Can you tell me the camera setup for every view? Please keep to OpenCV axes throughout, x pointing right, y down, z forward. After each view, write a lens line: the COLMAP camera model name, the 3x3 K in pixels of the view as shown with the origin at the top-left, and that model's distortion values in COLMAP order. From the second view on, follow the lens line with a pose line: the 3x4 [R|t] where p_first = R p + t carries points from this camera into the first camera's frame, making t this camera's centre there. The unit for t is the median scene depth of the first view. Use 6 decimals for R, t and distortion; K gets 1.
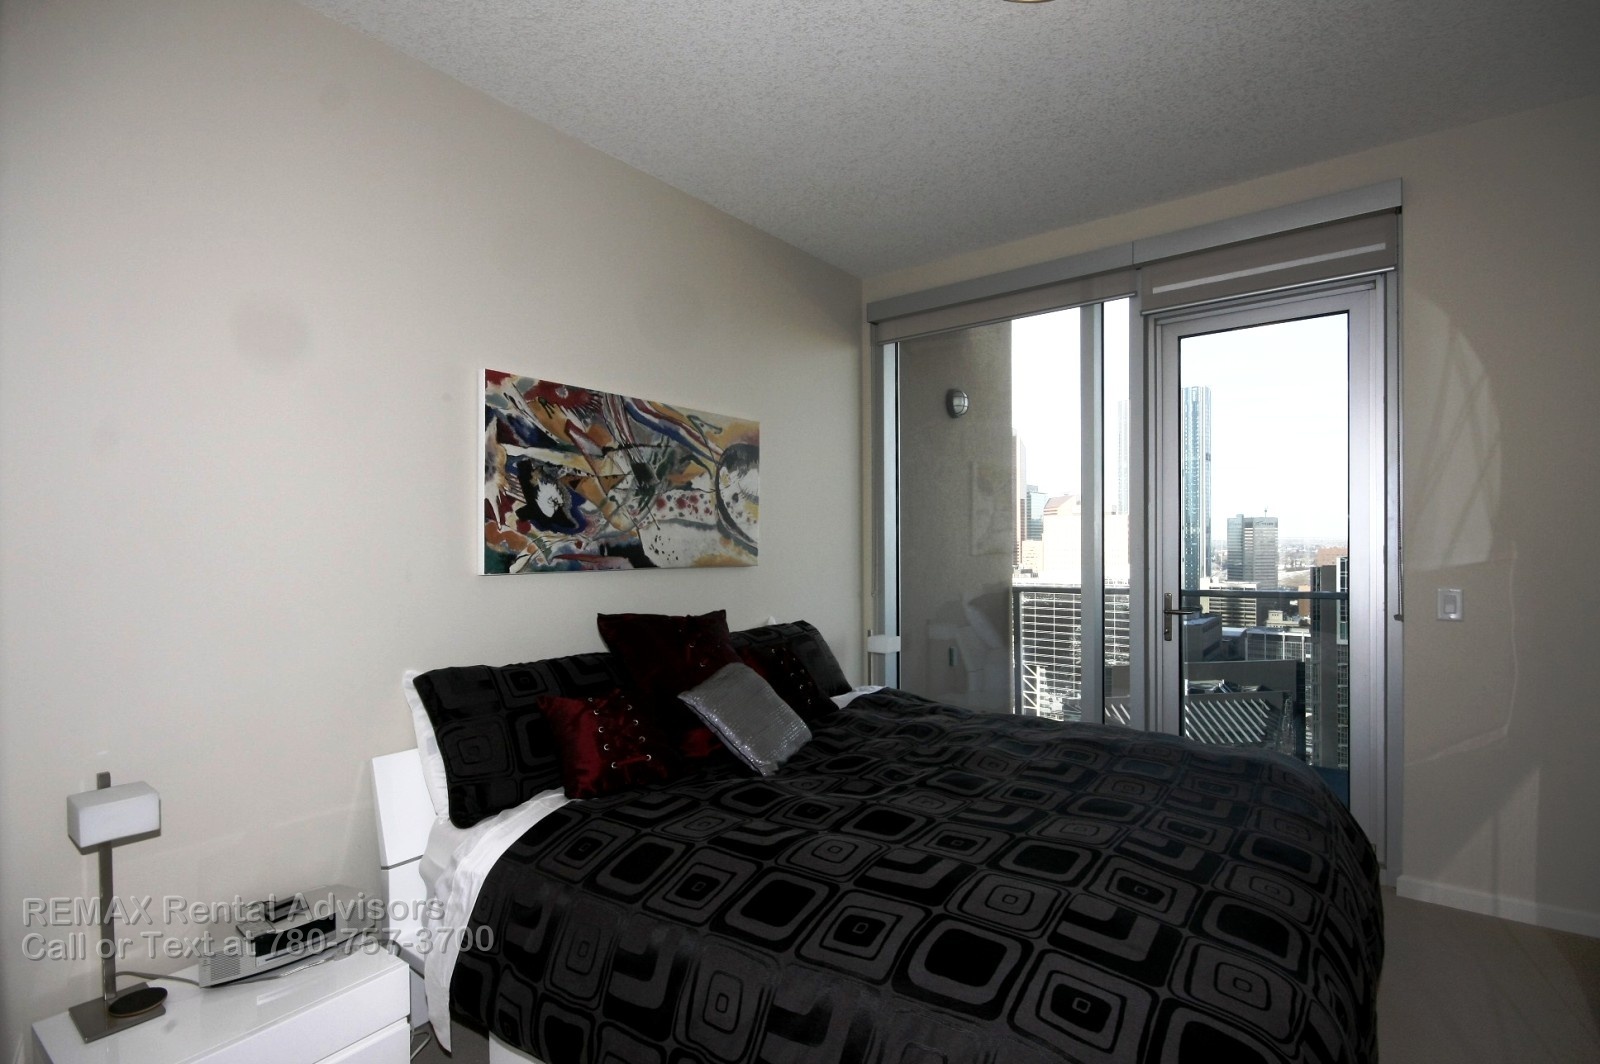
lens RADIAL K [[768.9, 0, 801.1], [0, 768.9, 540.2], [0, 0, 1]] dist [-0.021345, 0.000041]
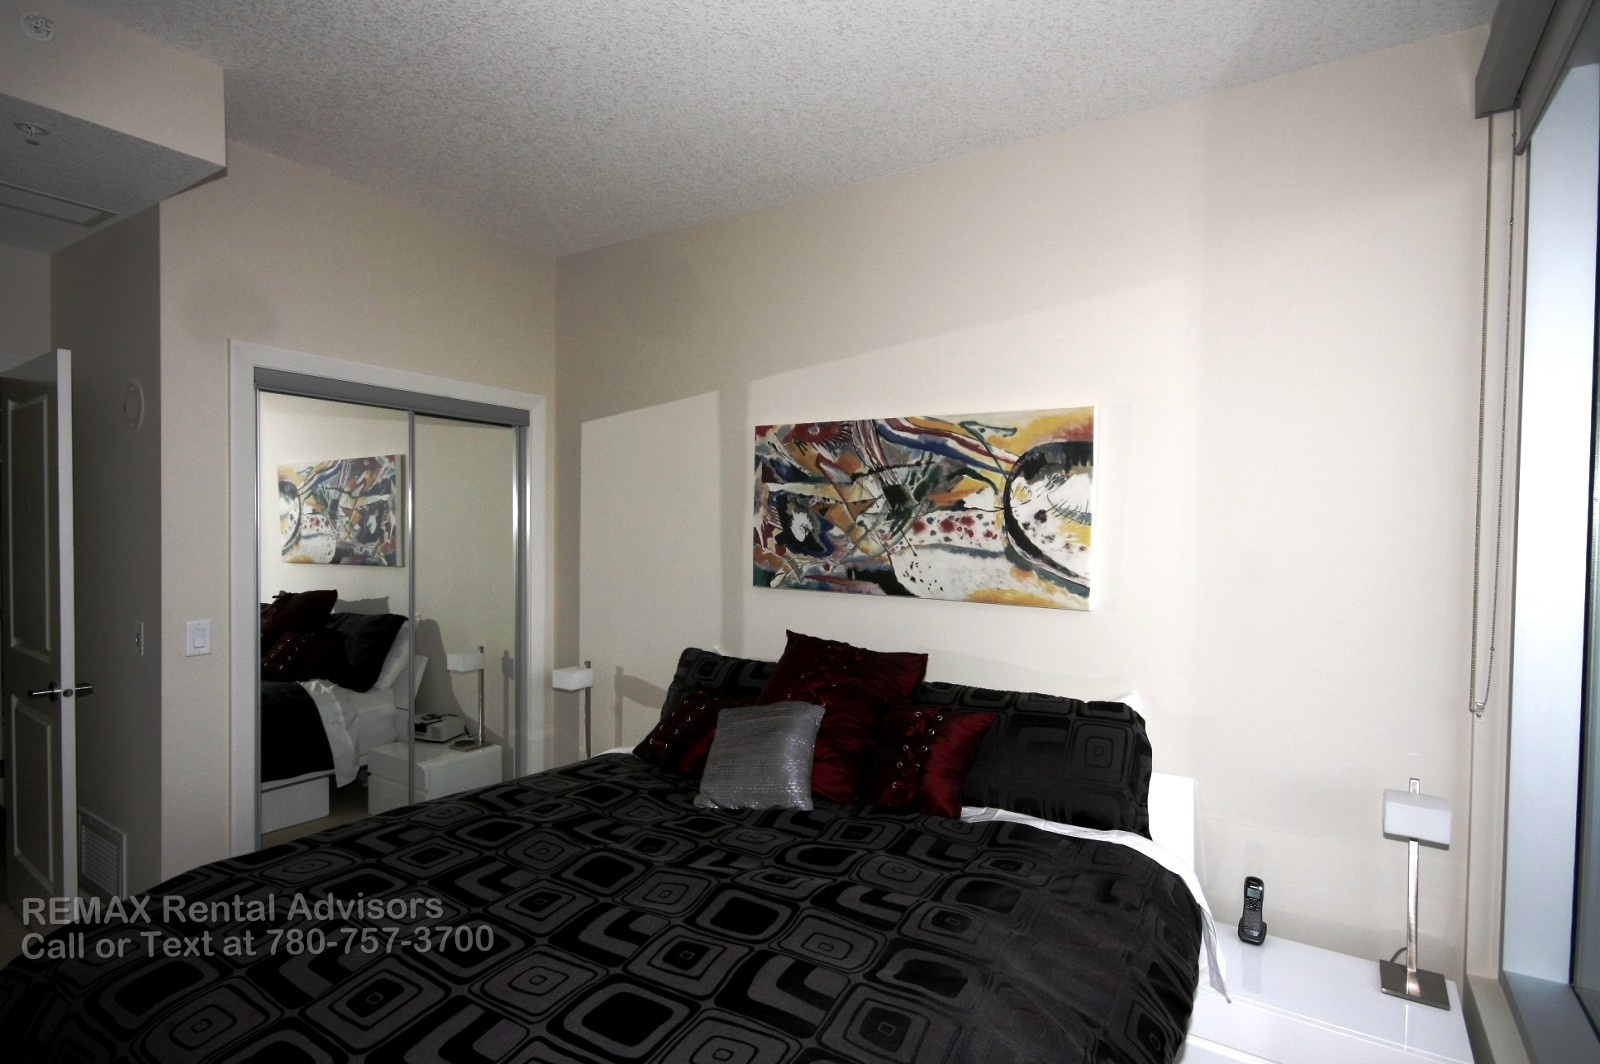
lens RADIAL K [[826.3, 0, 802.6], [0, 826.3, 545.8], [0, 0, 1]] dist [0.000810, -0.001215]
pose [[0.070805, 0.027757, -0.997104, 0.831565], [-0.015573, 0.999522, 0.026719, -0.052449], [0.997369, 0.013636, 0.071203, 0.837462]]
